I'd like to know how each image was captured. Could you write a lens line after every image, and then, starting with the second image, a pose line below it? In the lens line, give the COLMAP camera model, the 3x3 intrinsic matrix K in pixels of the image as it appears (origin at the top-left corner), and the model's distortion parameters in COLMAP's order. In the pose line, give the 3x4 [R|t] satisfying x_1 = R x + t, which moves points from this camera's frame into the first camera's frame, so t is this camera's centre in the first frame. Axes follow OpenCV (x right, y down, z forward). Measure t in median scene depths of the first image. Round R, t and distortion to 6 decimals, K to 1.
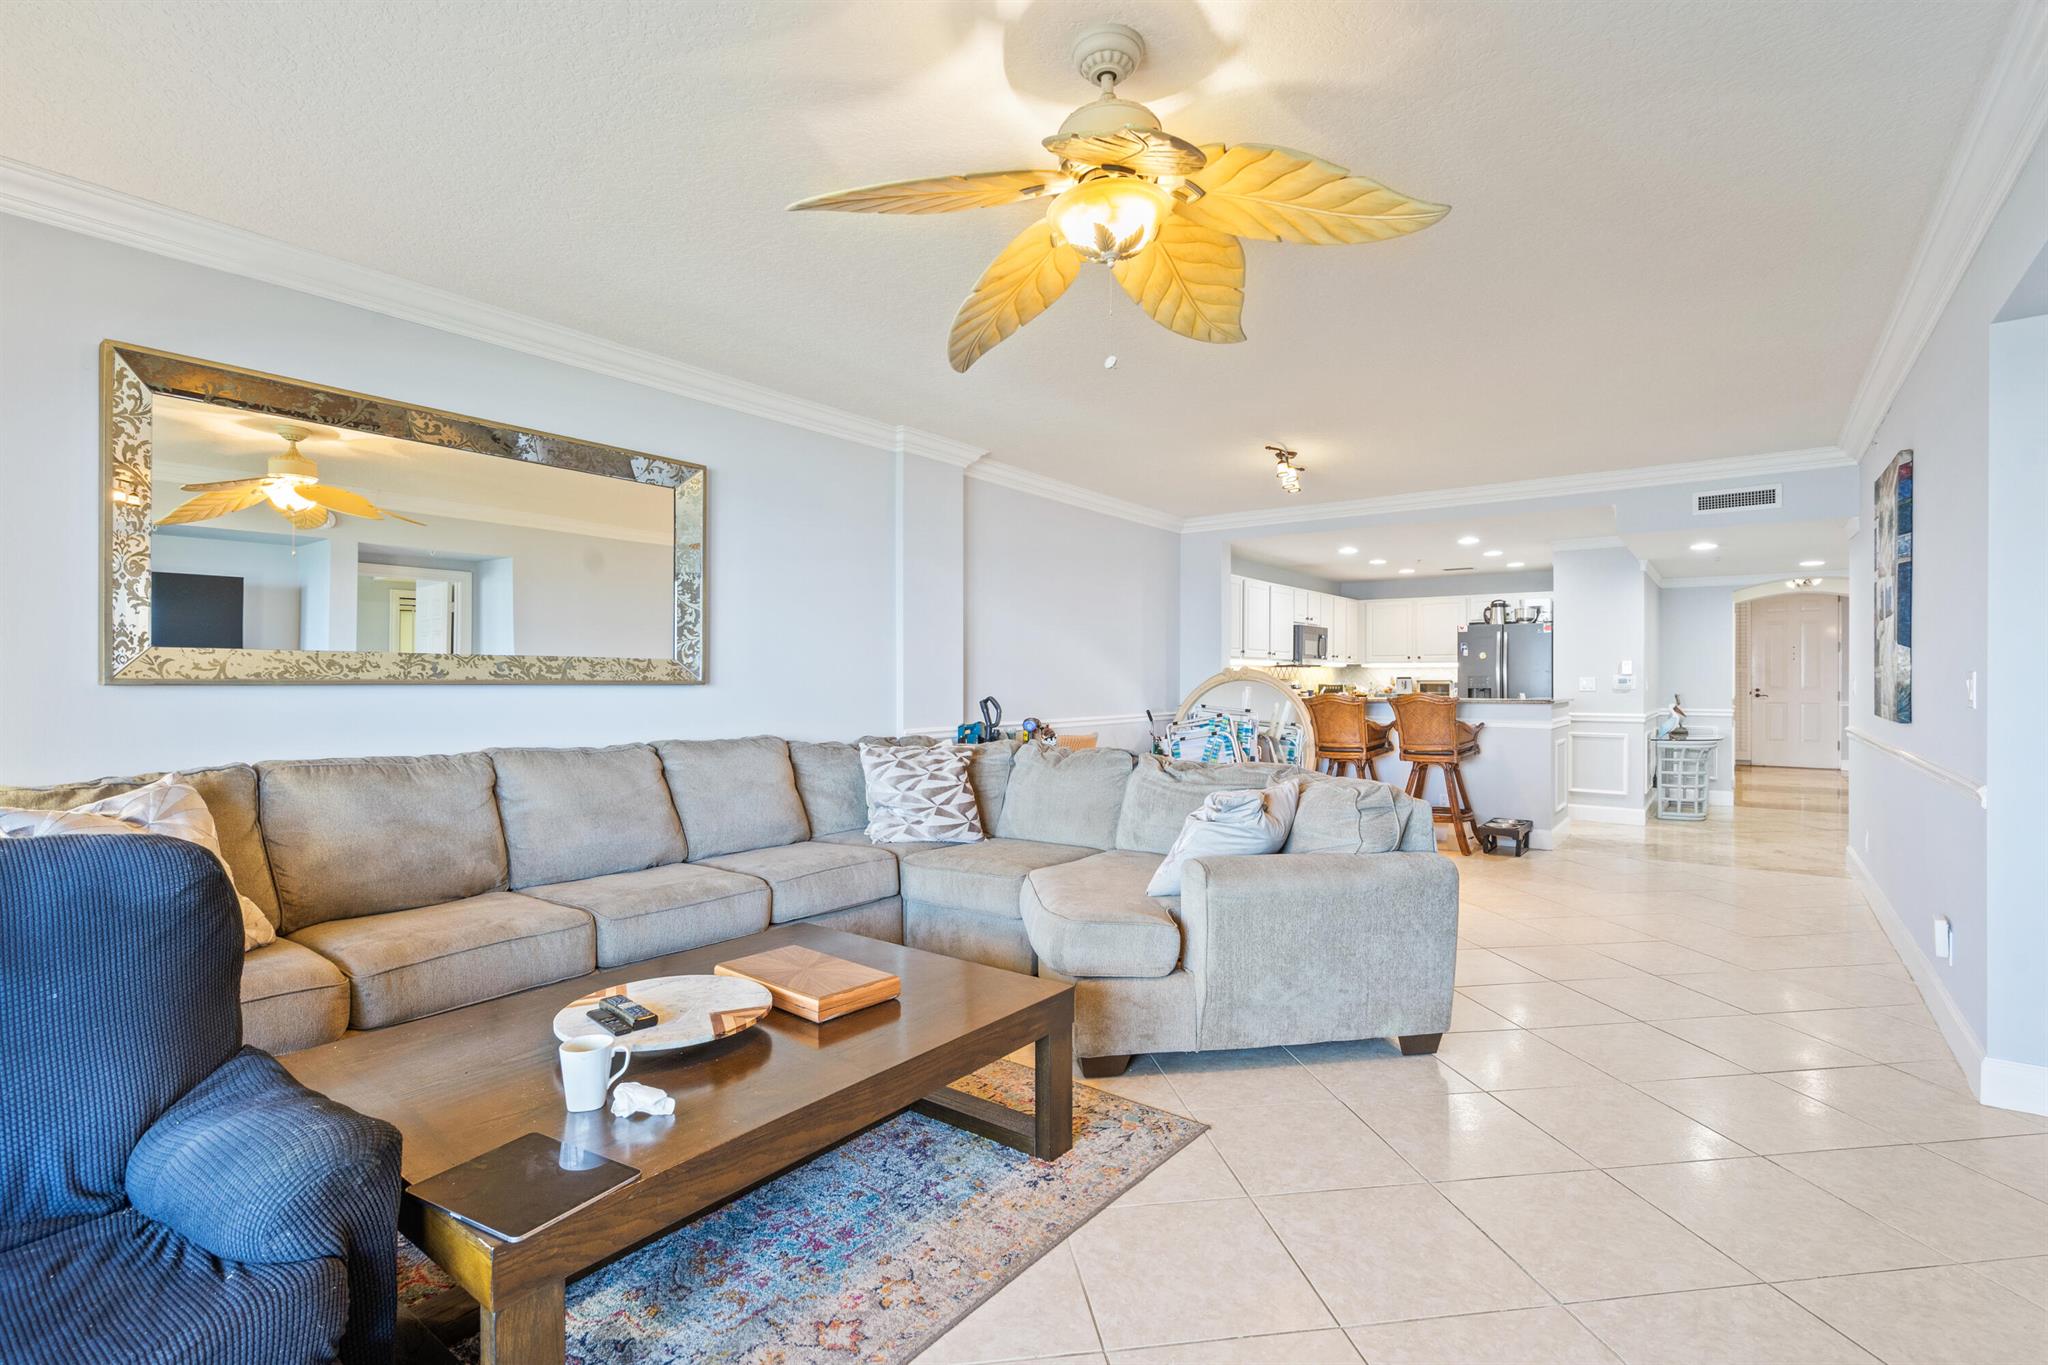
lens RADIAL K [[973.7, 0, 1014.6], [0, 973.7, 686.8], [0, 0, 1]] dist [-0.002947, 0.002878]
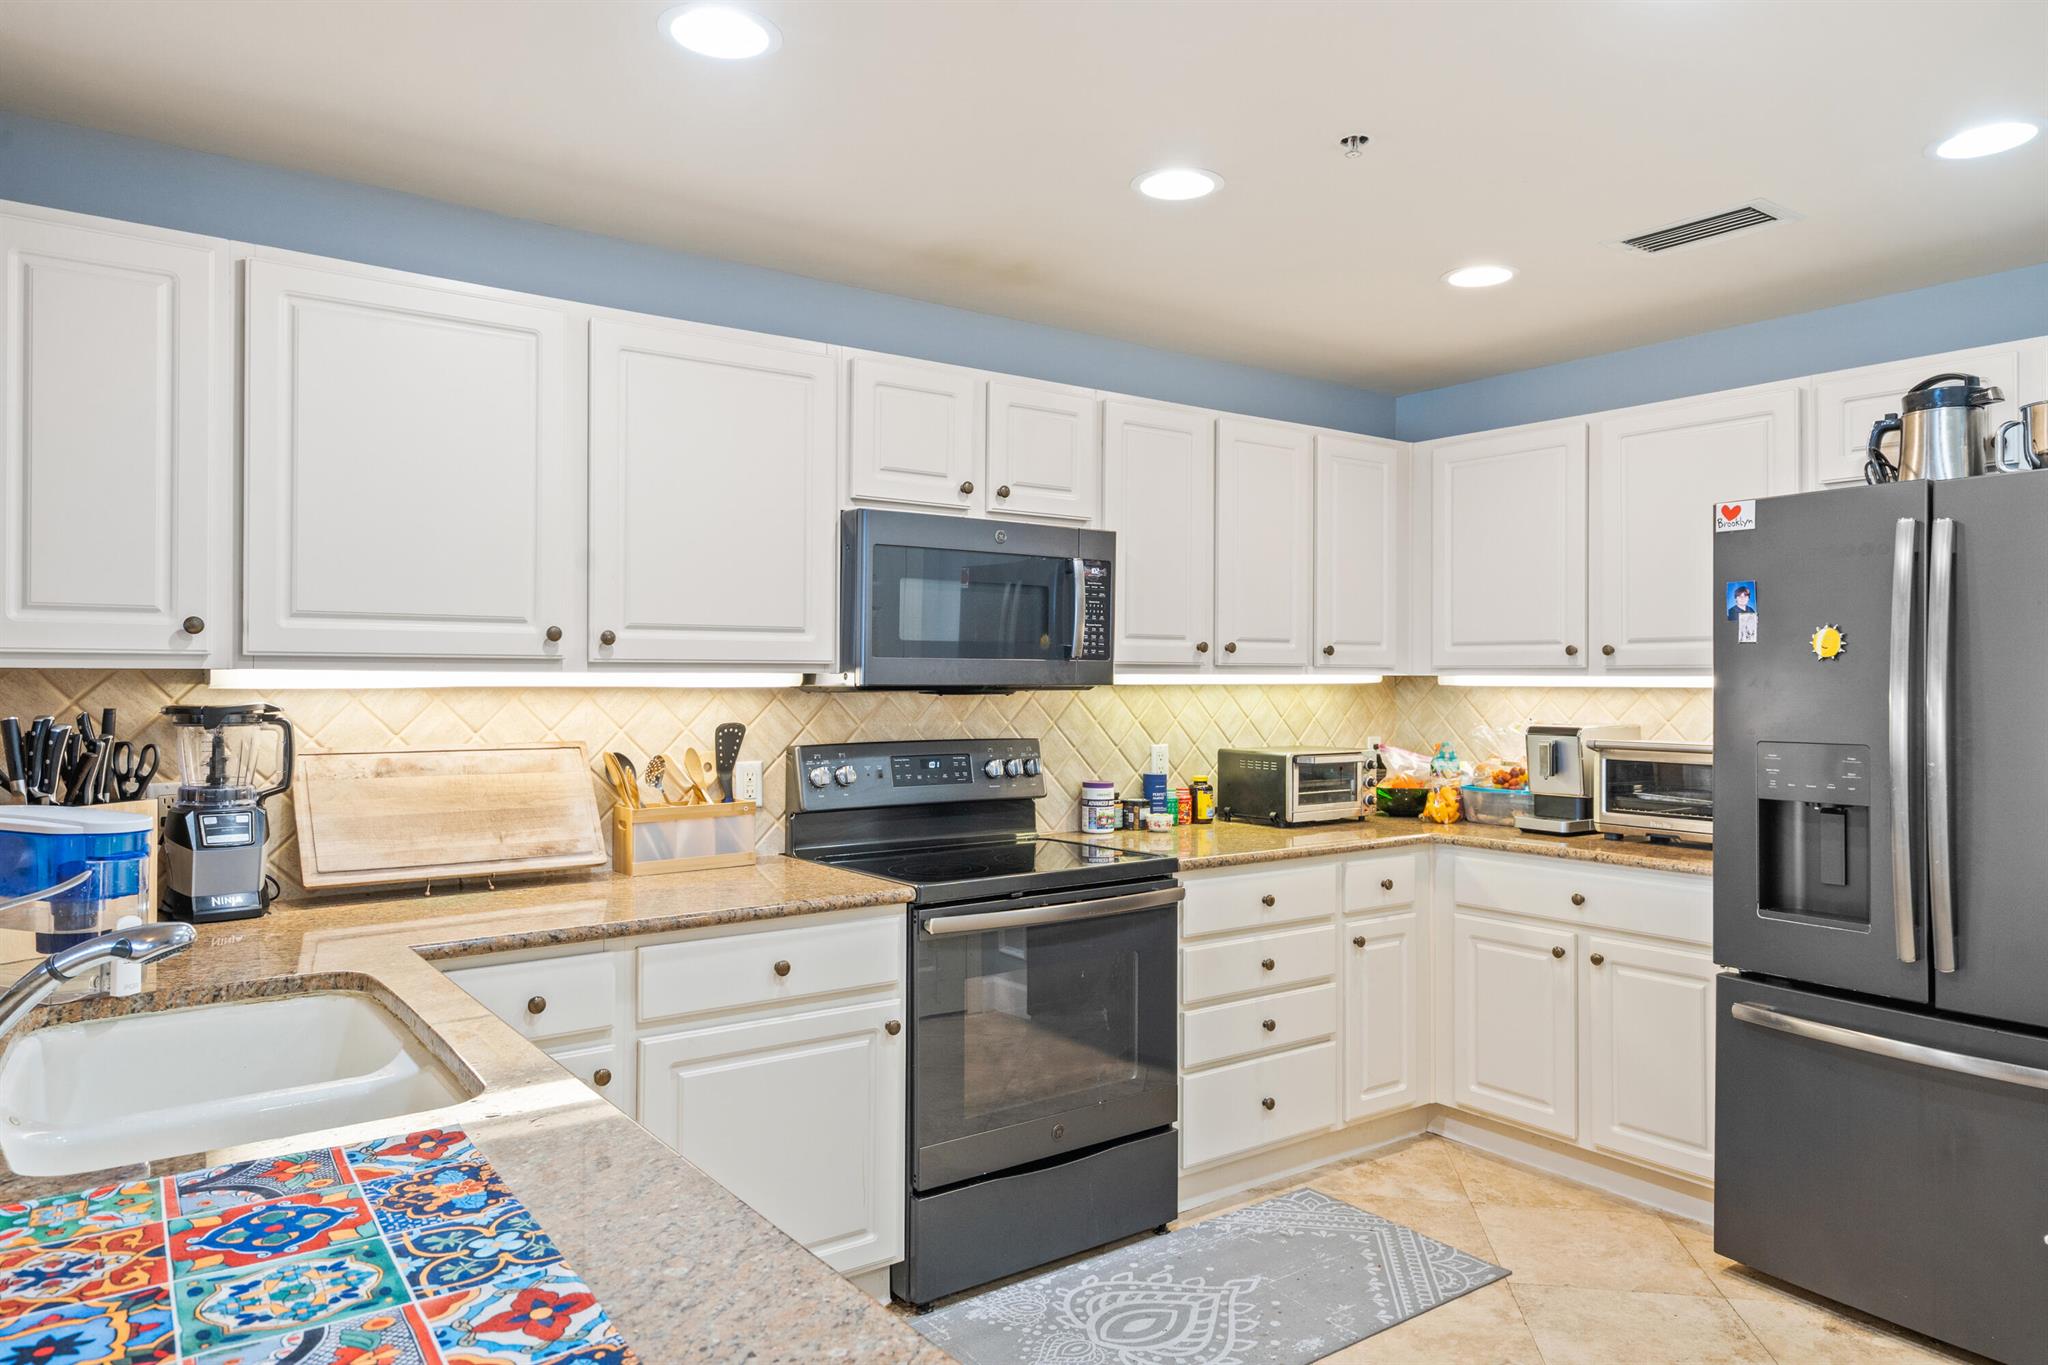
lens RADIAL K [[1331.5, 0, 1028.5], [0, 1331.5, 675.6], [0, 0, 1]] dist [0.008518, 0.001580]
pose [[0.953719, 0.004490, -0.300665, 0.395066], [-0.005504, 0.999982, -0.002527, -0.023281], [0.300648, 0.004065, 0.953726, 0.665395]]
